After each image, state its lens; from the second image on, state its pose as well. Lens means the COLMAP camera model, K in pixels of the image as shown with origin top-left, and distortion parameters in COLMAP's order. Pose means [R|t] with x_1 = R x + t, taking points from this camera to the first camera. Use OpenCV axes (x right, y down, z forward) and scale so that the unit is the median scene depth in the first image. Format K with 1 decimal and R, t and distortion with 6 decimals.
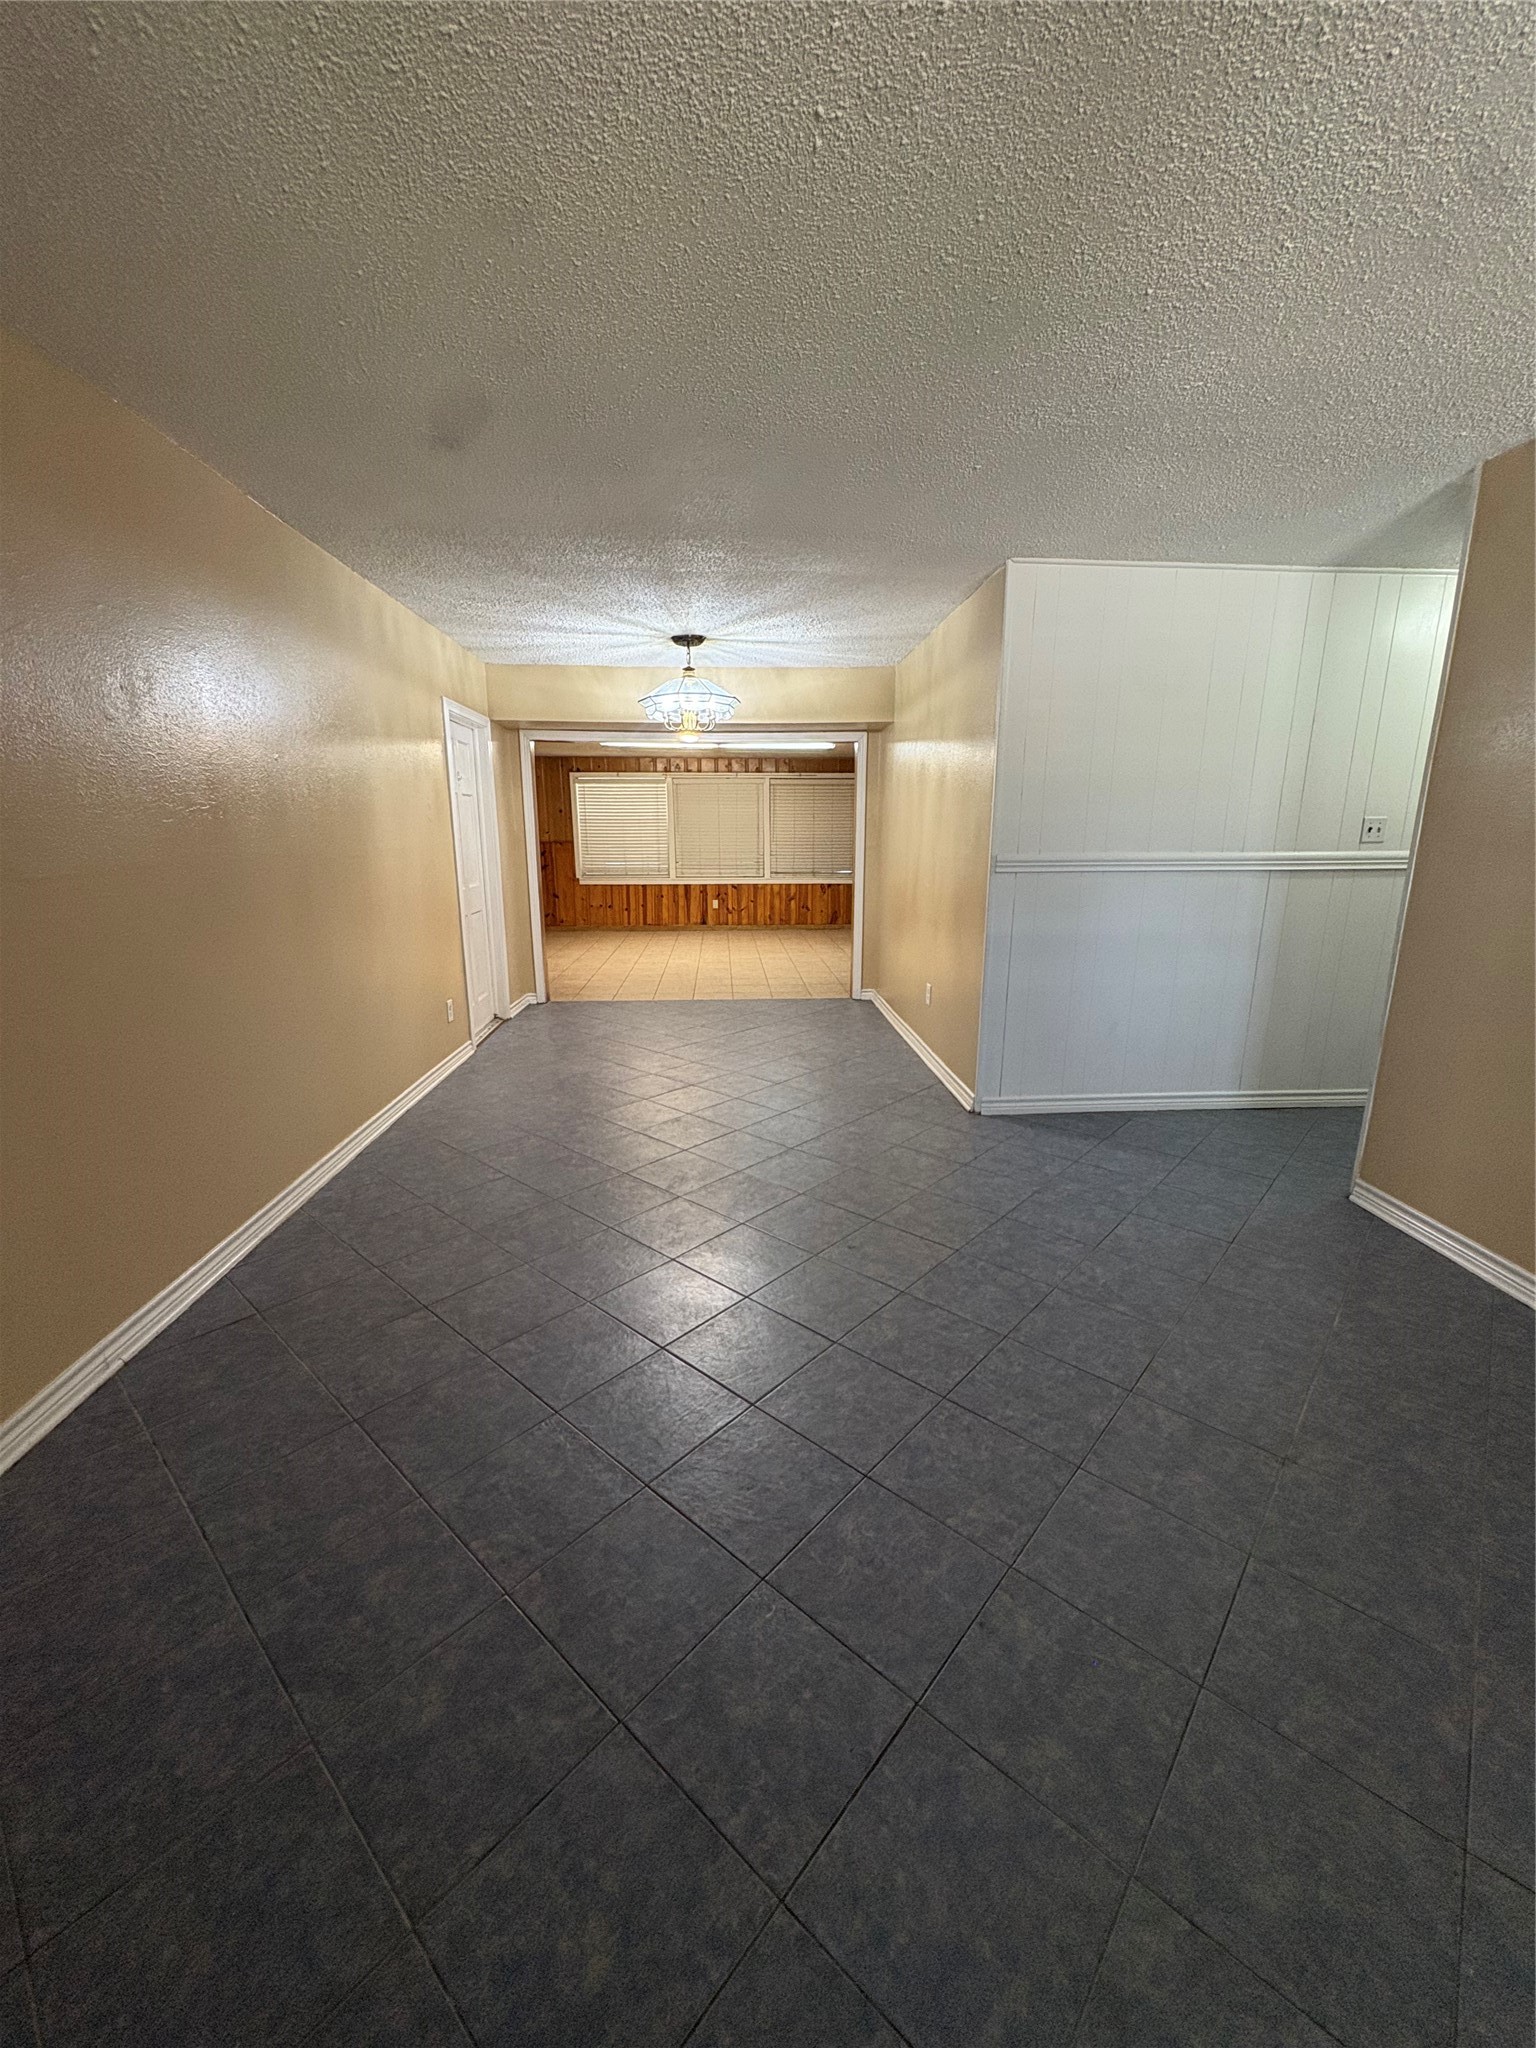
lens RADIAL K [[817.4, 0, 768.8], [0, 817.4, 1022.4], [0, 0, 1]] dist [0.001183, -0.000037]
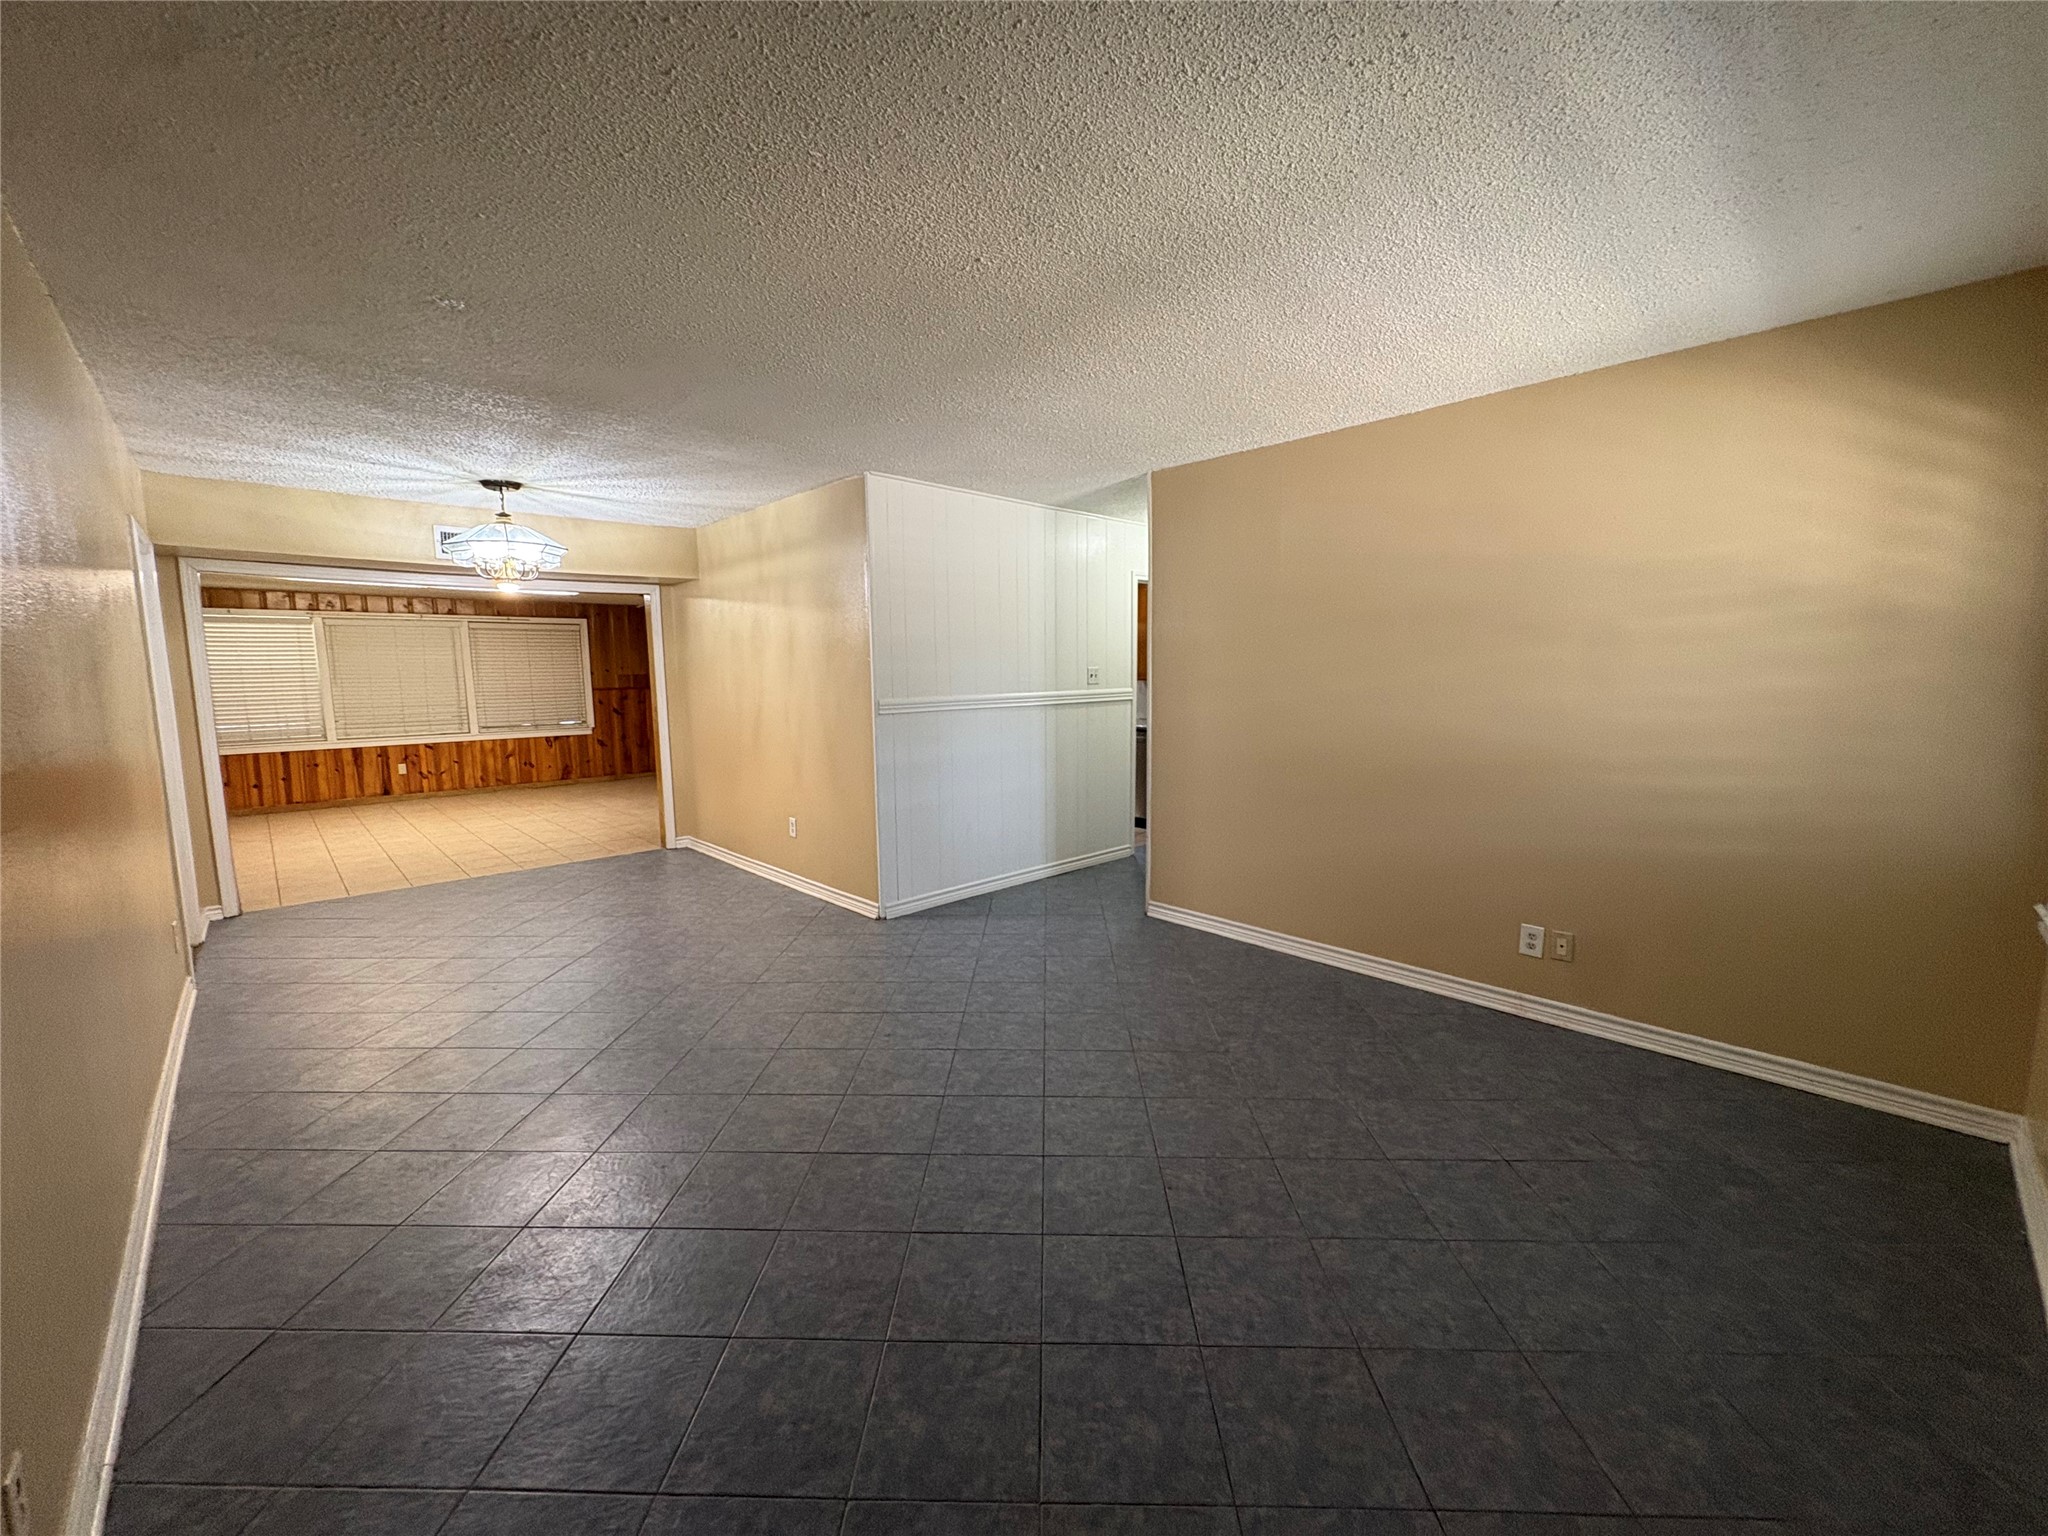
lens RADIAL K [[814.5, 0, 1024.0], [0, 814.5, 768.0], [0, 0, 1]] dist [-0.001050, 0.000392]
pose [[0.767042, -0.085605, 0.635861, -0.216493], [0.157434, 0.985872, -0.057187, -0.001733], [-0.621982, 0.143971, 0.769682, -0.033407]]
